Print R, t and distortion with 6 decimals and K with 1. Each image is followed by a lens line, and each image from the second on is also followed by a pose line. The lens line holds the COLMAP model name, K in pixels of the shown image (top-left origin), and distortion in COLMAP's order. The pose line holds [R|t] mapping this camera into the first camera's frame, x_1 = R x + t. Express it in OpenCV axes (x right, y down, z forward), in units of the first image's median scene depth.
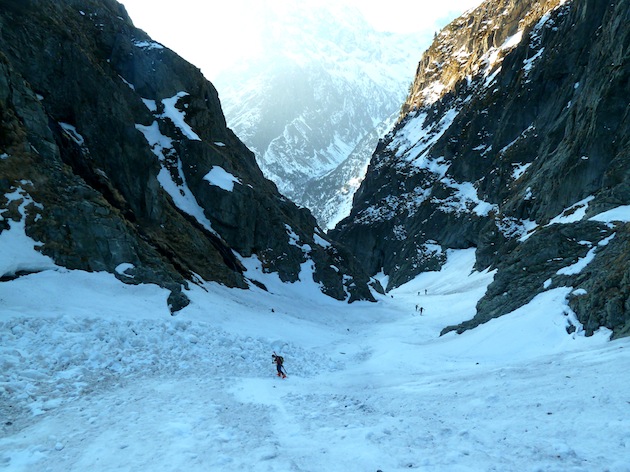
lens RADIAL K [[452.1, 0, 314.2], [0, 452.1, 235.5], [0, 0, 1]] dist [-0.001739, -0.001328]
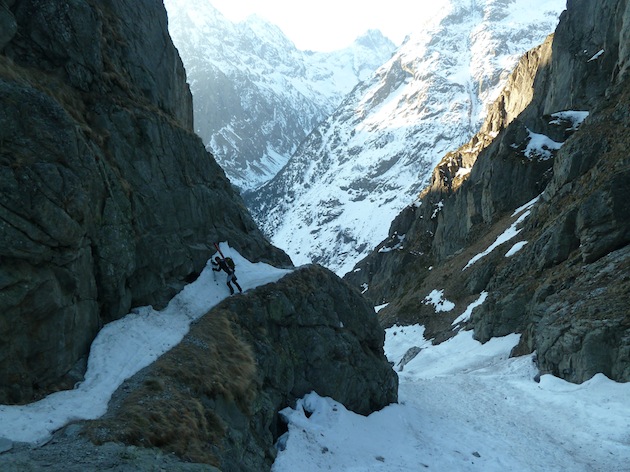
lens RADIAL K [[452.1, 0, 316.8], [0, 452.1, 236.2], [0, 0, 1]] dist [-0.001739, -0.001328]
pose [[0.985141, -0.065204, 0.158891, -0.013856], [0.073722, 0.996108, -0.048316, 0.011542], [-0.155123, 0.059312, 0.986113, 0.103149]]
